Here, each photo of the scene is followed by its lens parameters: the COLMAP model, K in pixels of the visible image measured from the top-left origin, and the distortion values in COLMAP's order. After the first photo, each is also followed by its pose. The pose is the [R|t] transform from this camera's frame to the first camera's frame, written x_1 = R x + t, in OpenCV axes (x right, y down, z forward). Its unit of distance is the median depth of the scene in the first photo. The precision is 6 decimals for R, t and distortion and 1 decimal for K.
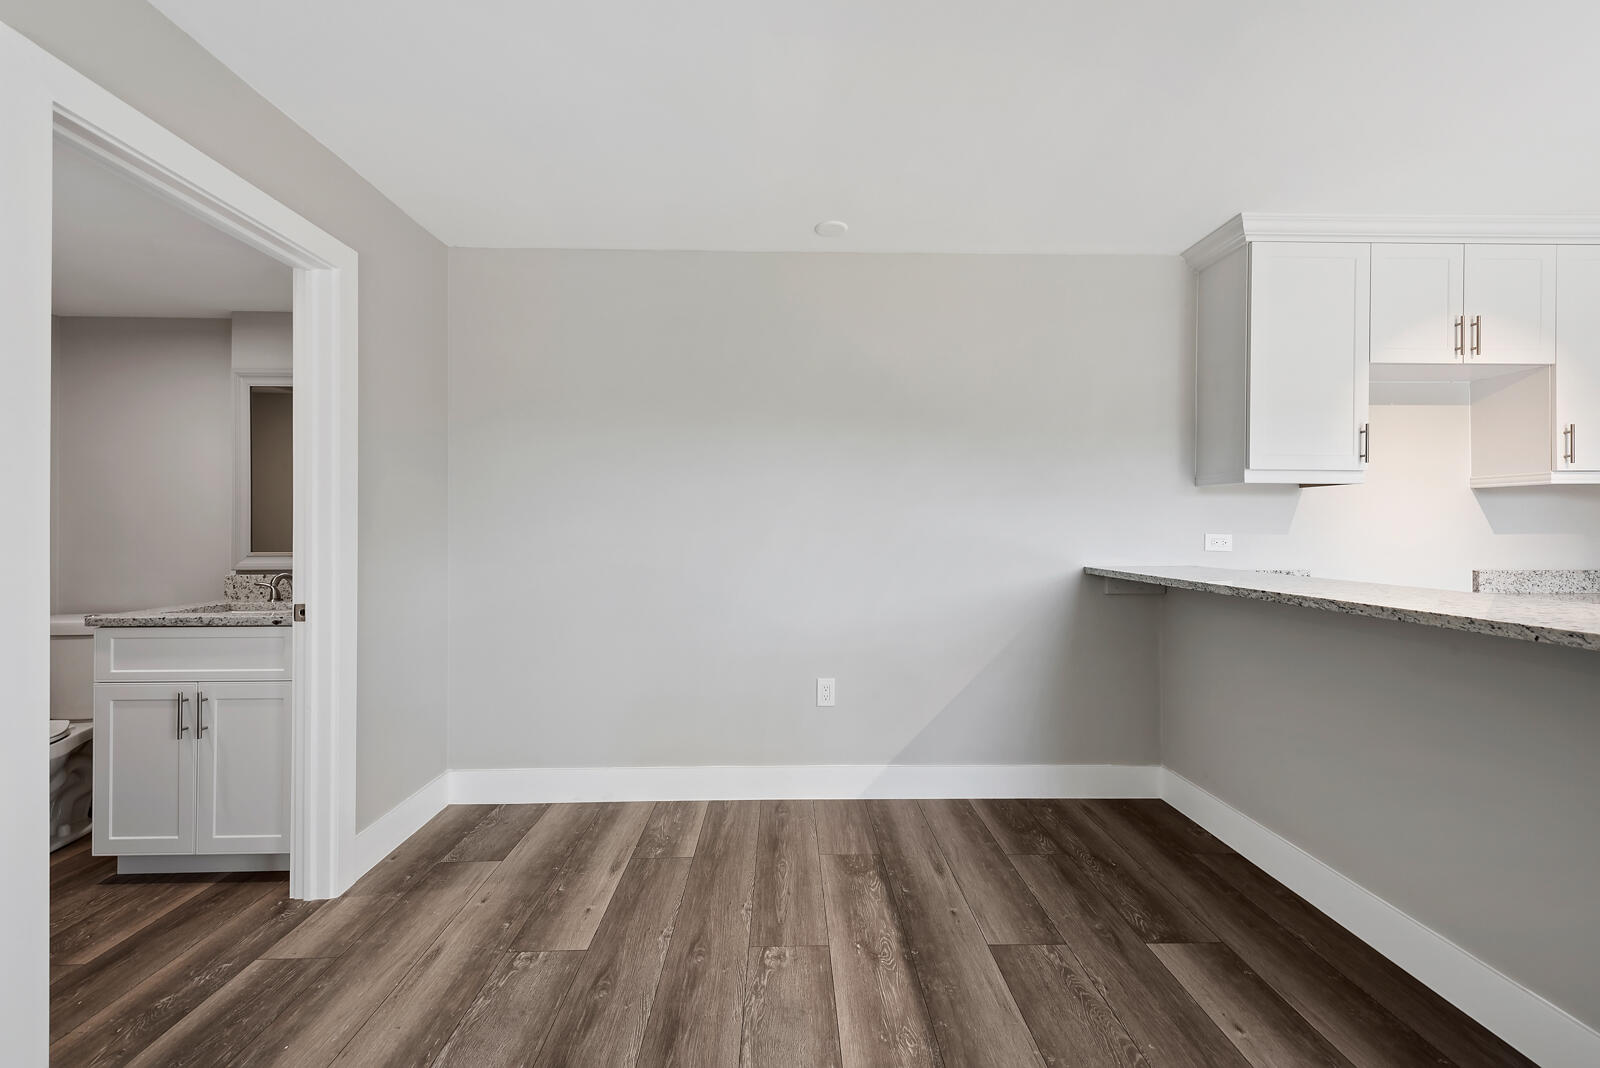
lens RADIAL K [[656.1, 0, 800.1], [0, 656.1, 523.7], [0, 0, 1]] dist [0.004507, -0.001307]
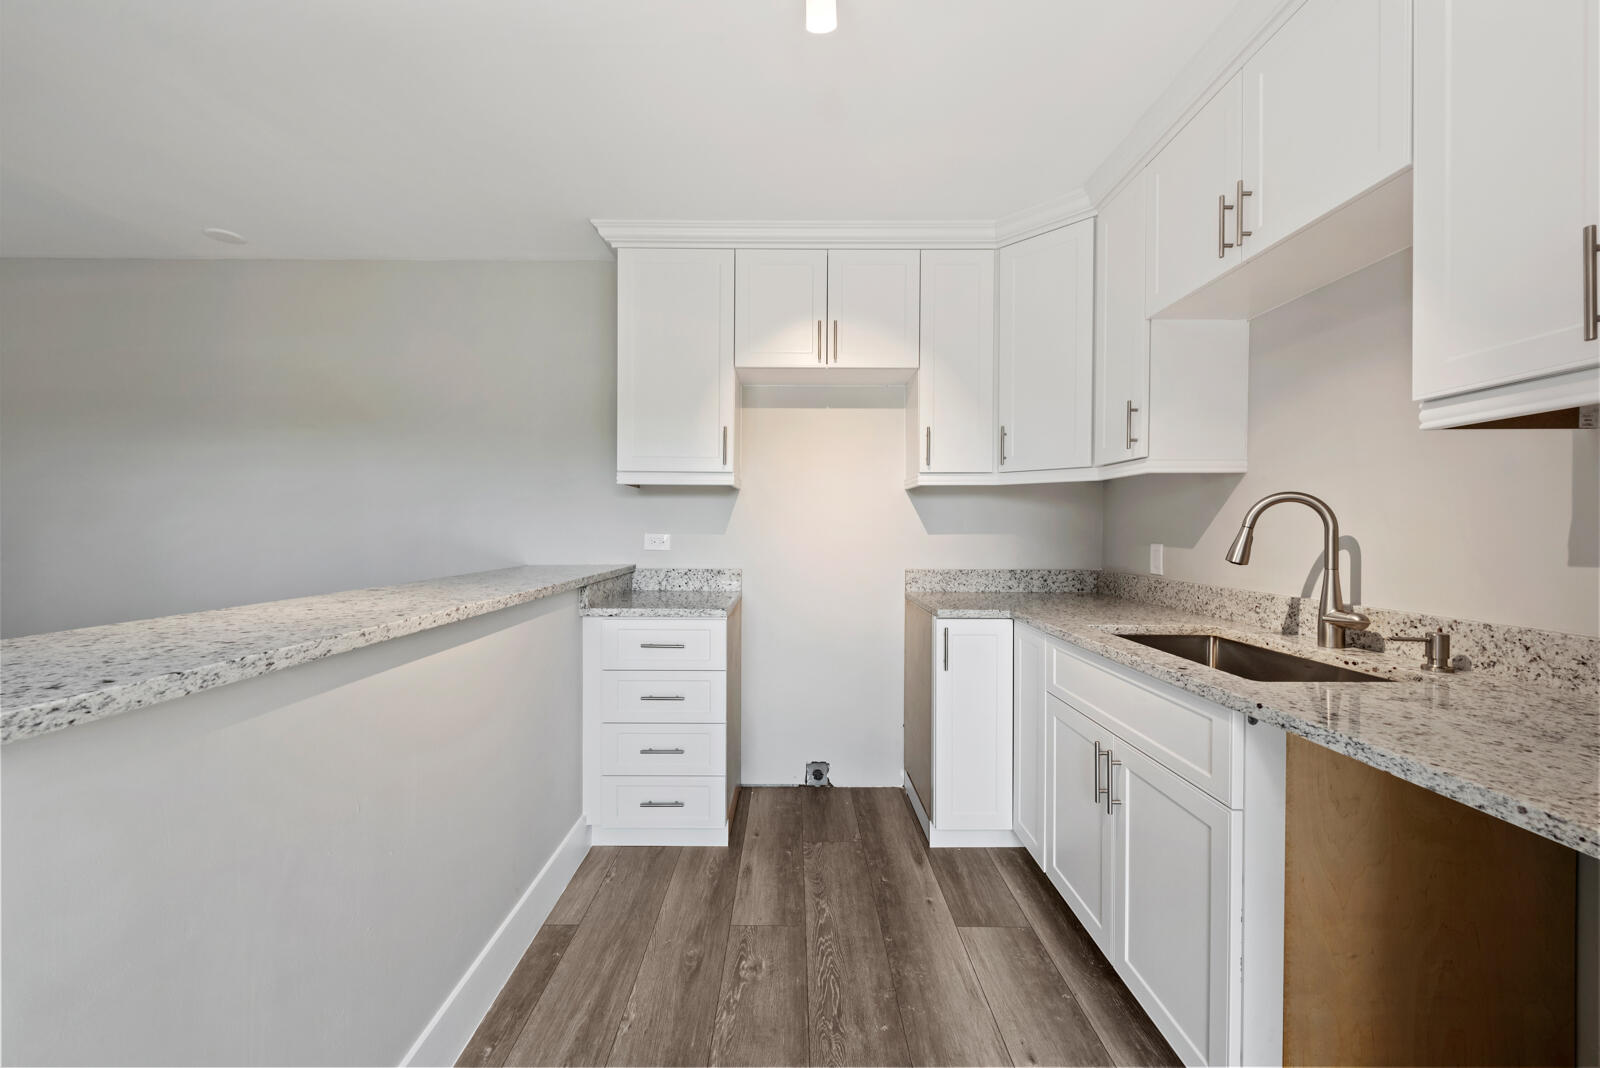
lens RADIAL K [[656.1, 0, 800.2], [0, 656.1, 540.7], [0, 0, 1]] dist [0.004507, -0.001307]
pose [[0.999801, 0.003498, -0.019642, 0.251256], [-0.002835, 0.999428, 0.033688, -0.002345], [0.019748, -0.033626, 0.999239, -0.007640]]
